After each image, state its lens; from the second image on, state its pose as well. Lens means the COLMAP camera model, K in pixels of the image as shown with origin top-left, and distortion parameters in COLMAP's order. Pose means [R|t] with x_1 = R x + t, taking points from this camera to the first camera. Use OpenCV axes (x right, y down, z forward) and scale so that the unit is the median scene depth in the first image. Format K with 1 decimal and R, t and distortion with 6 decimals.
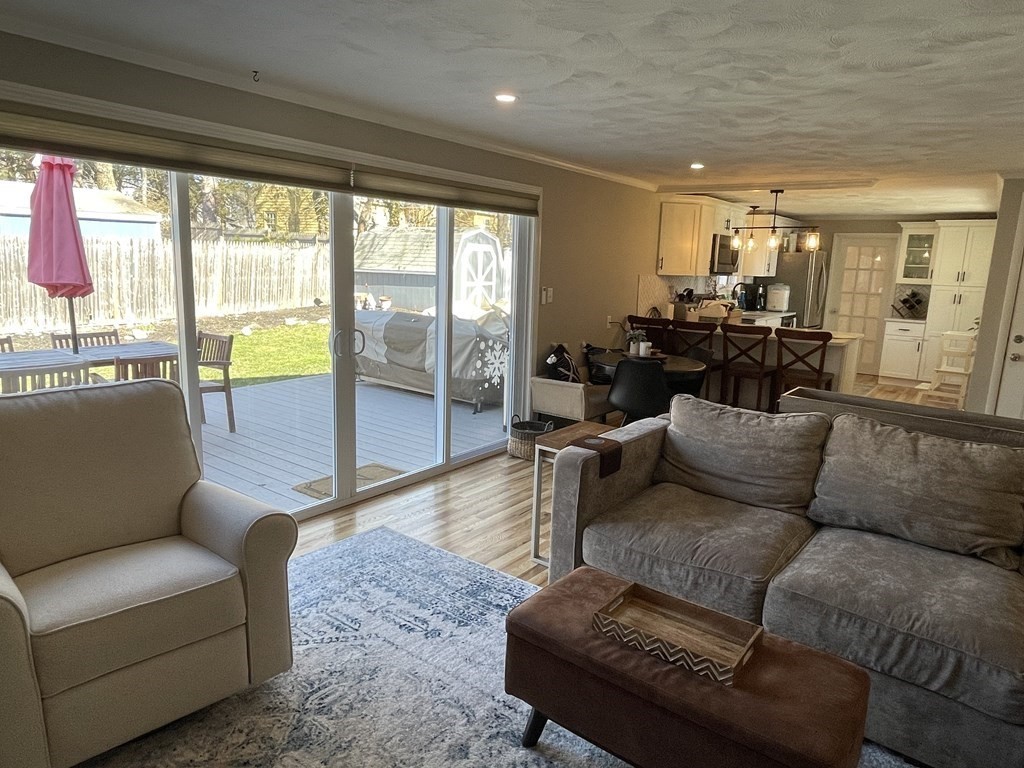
lens RADIAL K [[643.9, 0, 506.7], [0, 643.9, 384.2], [0, 0, 1]] dist [-0.008257, 0.000098]
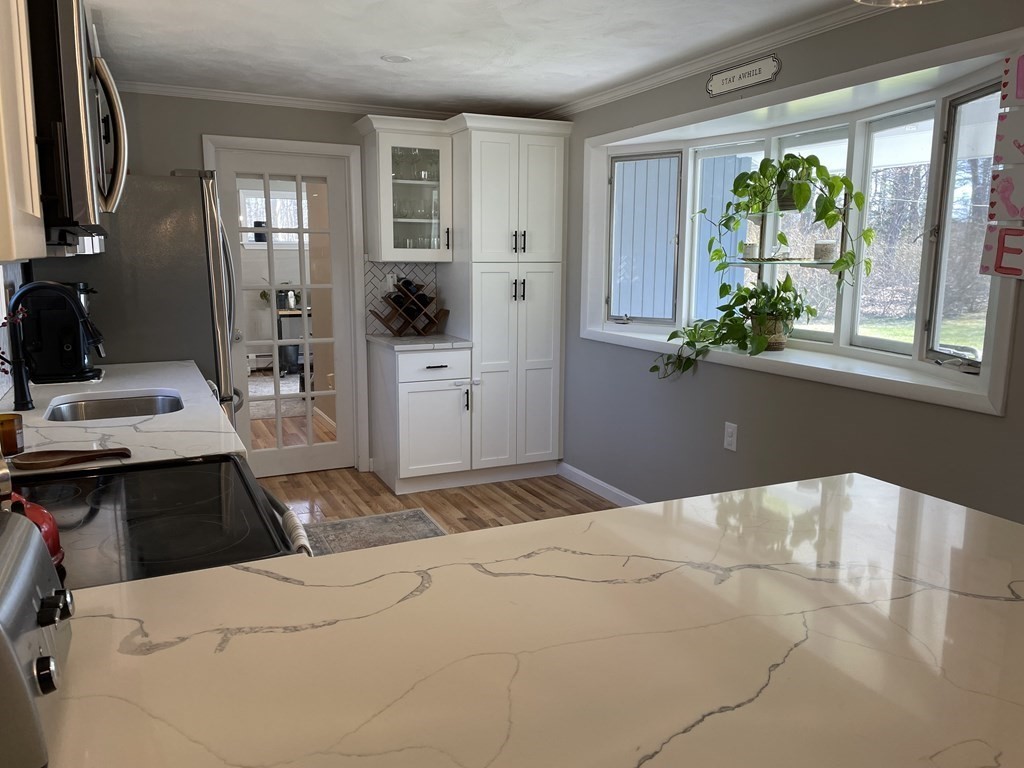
lens RADIAL K [[775.9, 0, 513.1], [0, 775.9, 383.3], [0, 0, 1]] dist [0.091691, -0.115174]
pose [[0.450071, -0.176173, 0.875442, 0.264820], [0.177537, 0.978429, 0.105625, -0.177714], [-0.875167, 0.107885, 0.471640, 1.043826]]
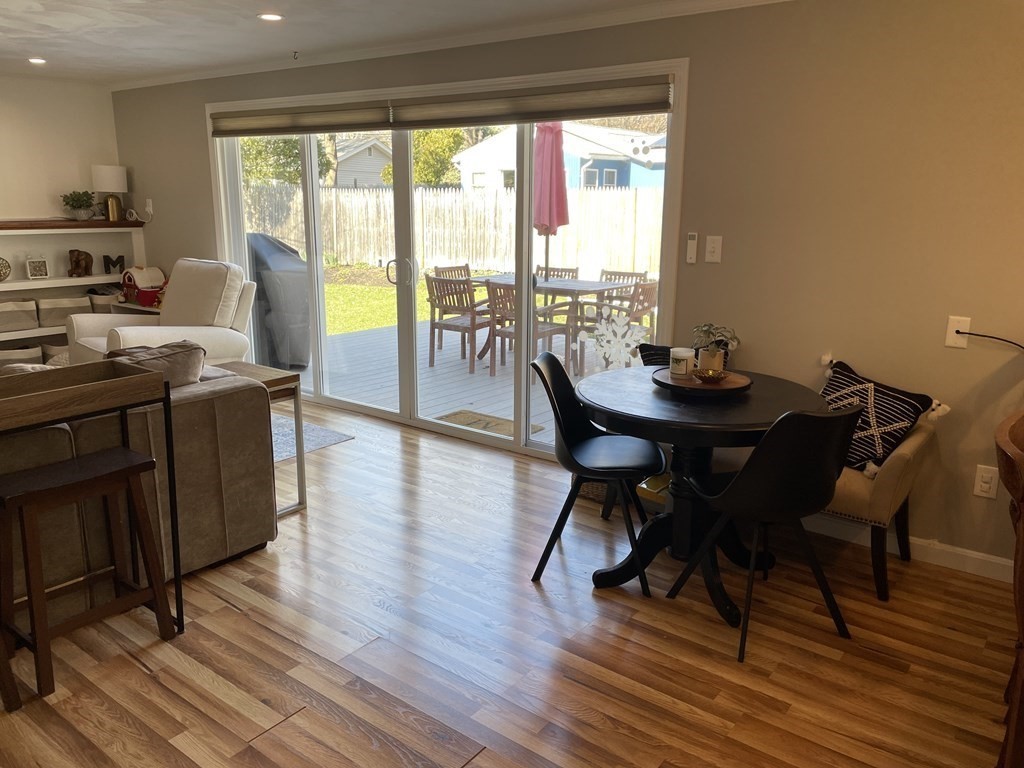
lens RADIAL K [[775.9, 0, 523.1], [0, 775.9, 375.9], [0, 0, 1]] dist [0.091691, -0.115174]
pose [[0.026379, 0.189544, -0.981518, 0.685312], [-0.198120, 0.963374, 0.180715, -0.110460], [0.979823, 0.189692, 0.062966, 0.740660]]
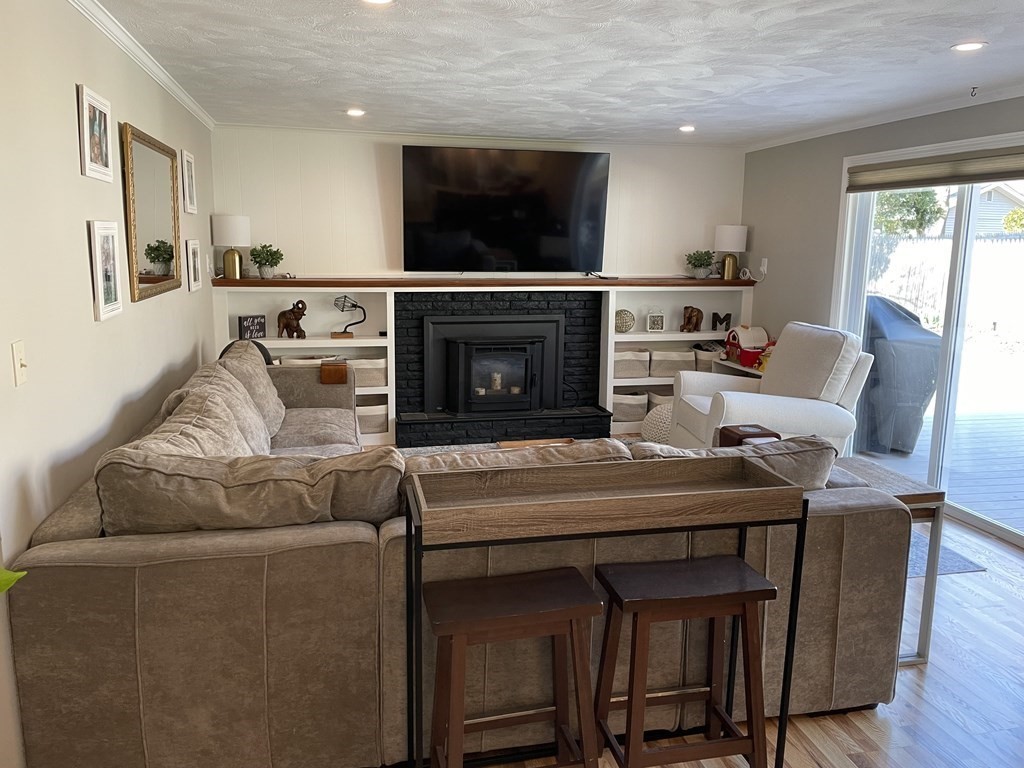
lens RADIAL K [[775.9, 0, 517.1], [0, 775.9, 376.6], [0, 0, 1]] dist [0.091691, -0.115174]
pose [[-0.627638, 0.093092, -0.772920, 0.603594], [-0.179552, 0.948749, 0.260071, -0.110456], [0.757517, 0.302010, -0.578756, 0.665719]]
